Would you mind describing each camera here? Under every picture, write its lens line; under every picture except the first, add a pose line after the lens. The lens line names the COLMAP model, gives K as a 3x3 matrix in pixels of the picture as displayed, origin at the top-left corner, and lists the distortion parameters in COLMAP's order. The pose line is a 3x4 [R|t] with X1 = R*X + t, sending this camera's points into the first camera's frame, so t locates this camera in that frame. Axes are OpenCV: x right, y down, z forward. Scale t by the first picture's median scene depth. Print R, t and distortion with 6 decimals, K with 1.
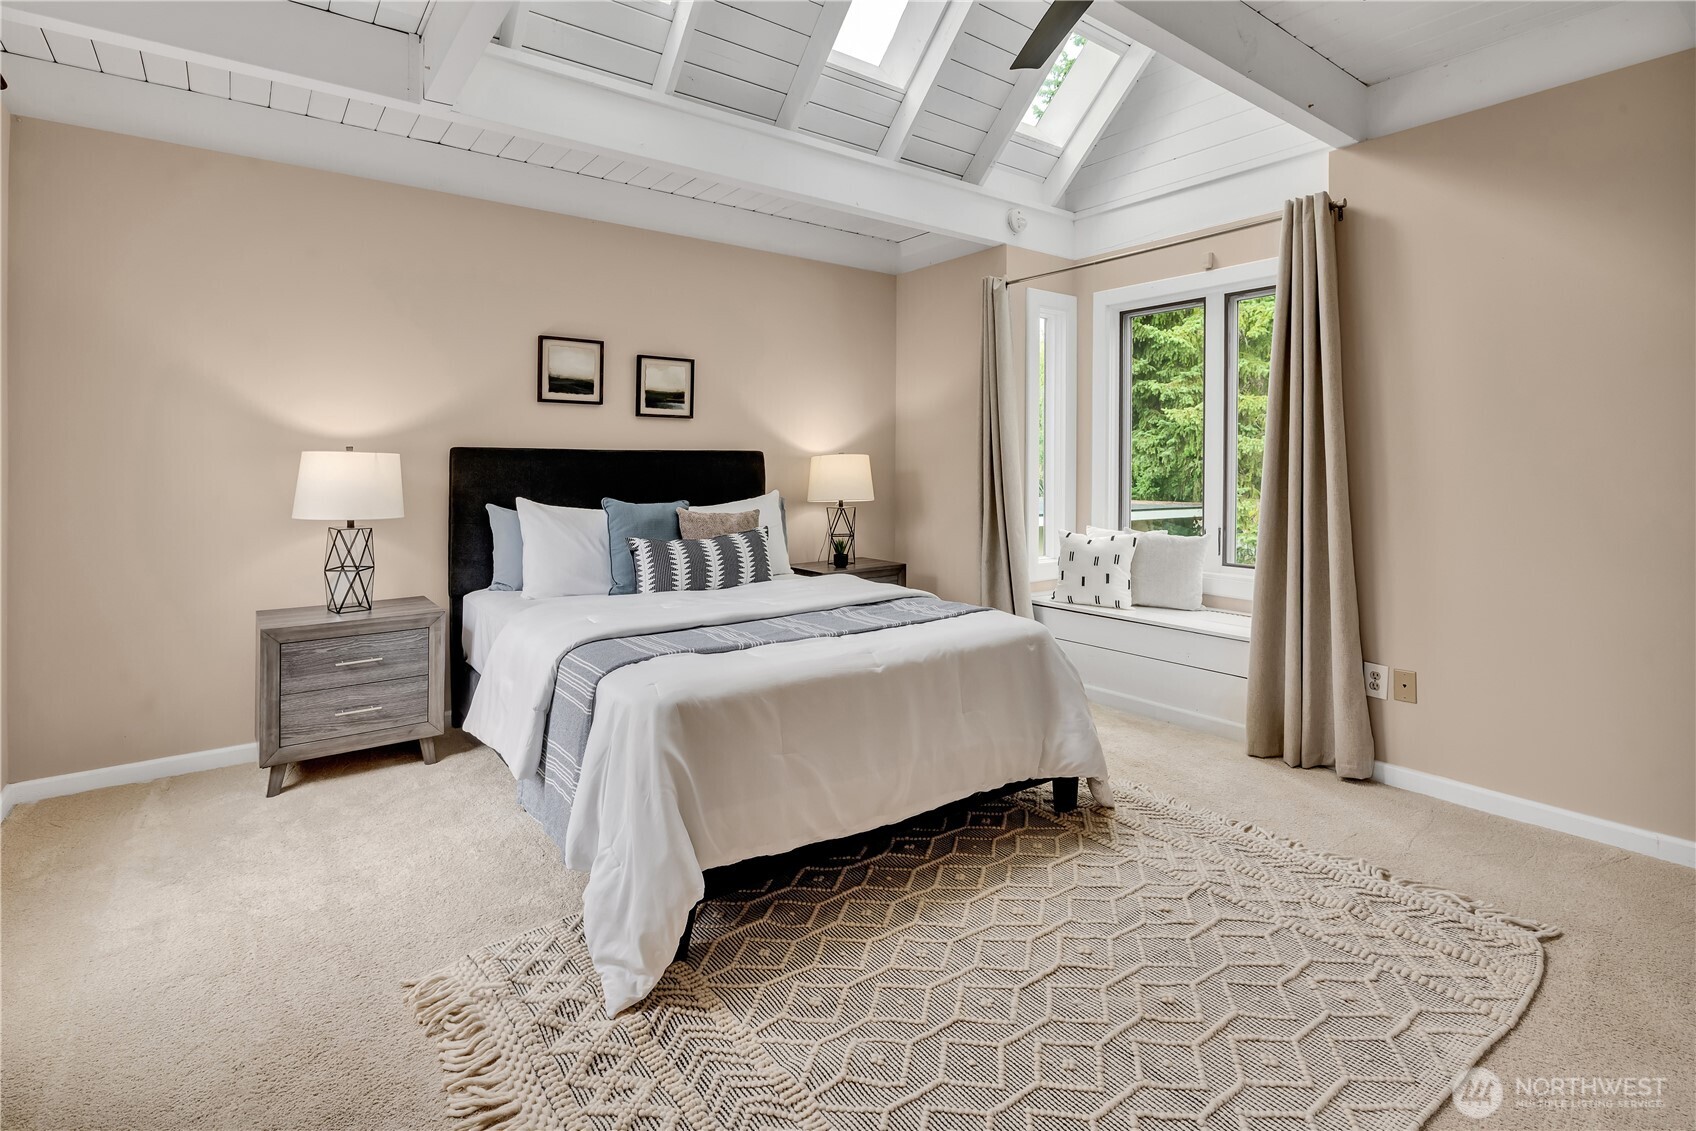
lens RADIAL K [[804.7, 0, 805.6], [0, 804.7, 471.5], [0, 0, 1]] dist [-0.006125, -0.000333]
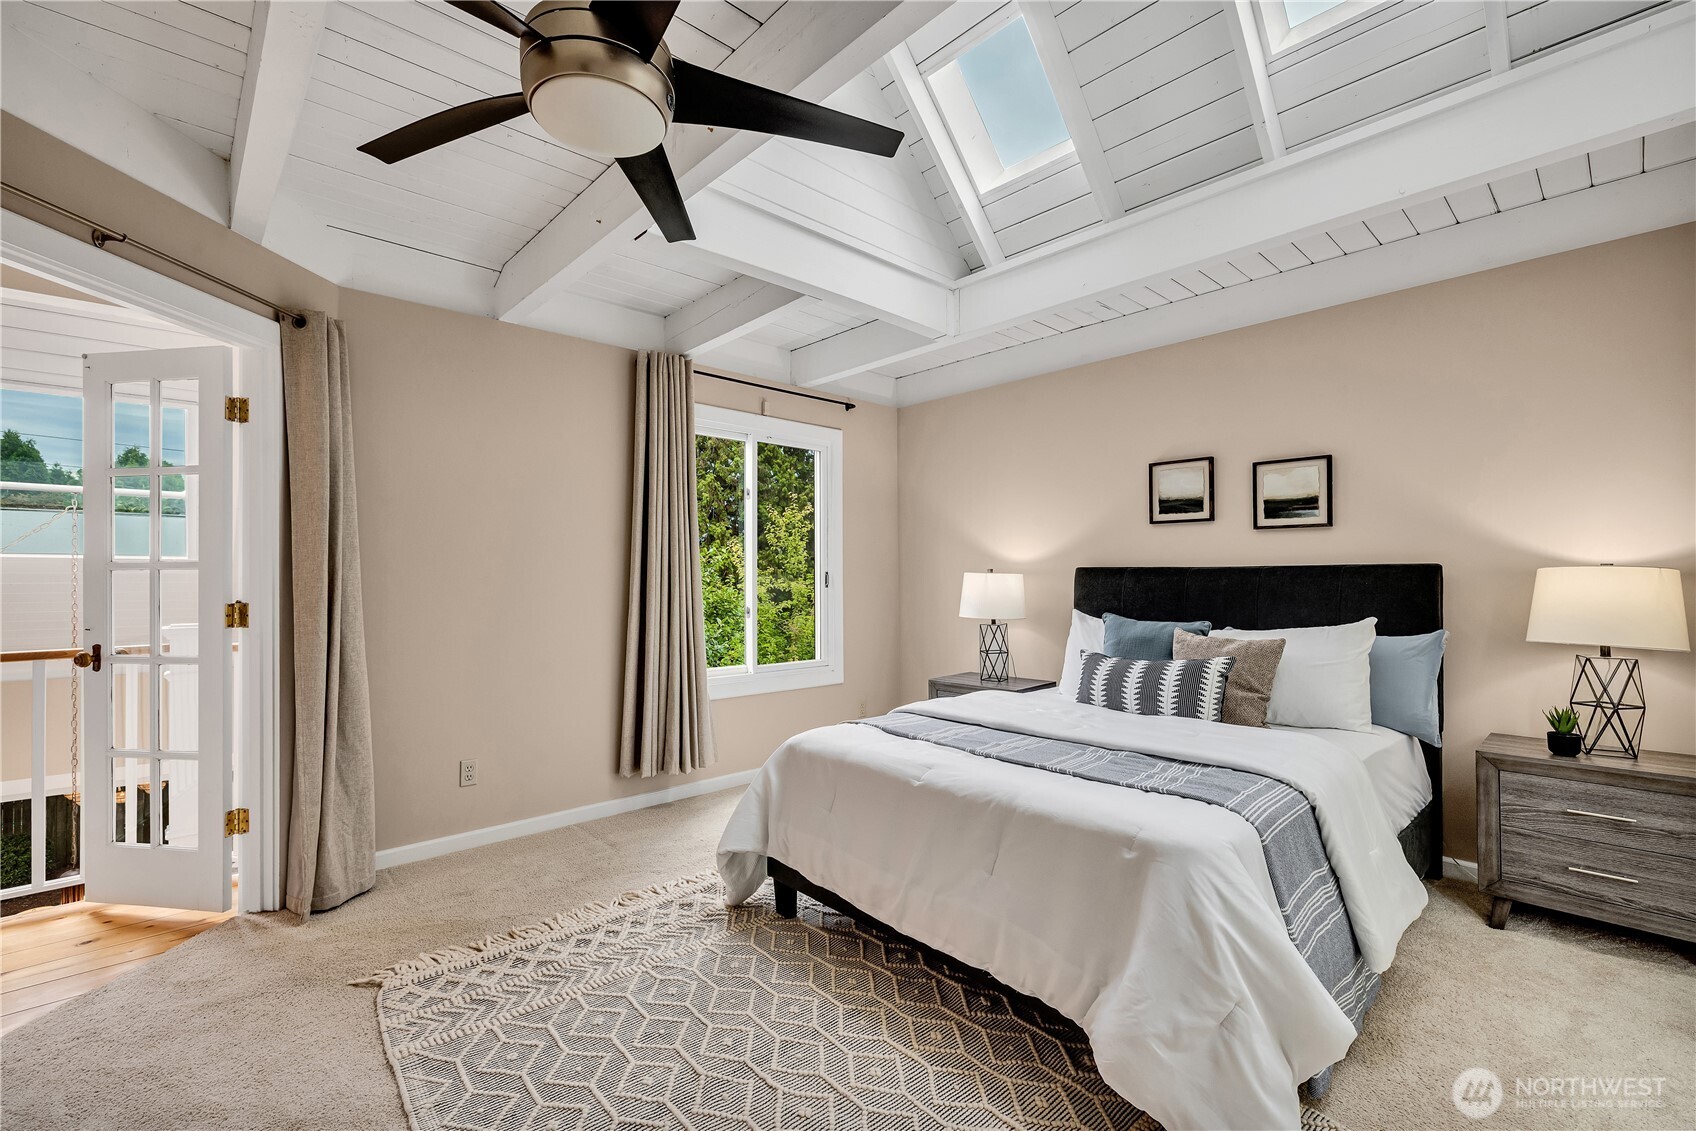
lens RADIAL K [[734.9, 0, 849.2], [0, 734.9, 568.2], [0, 0, 1]] dist [-0.006620, 0.001534]
pose [[0.123095, -0.017268, -0.992245, 0.565625], [-0.013805, 0.999722, -0.019111, -0.002508], [0.992299, 0.016050, 0.122823, 0.444546]]
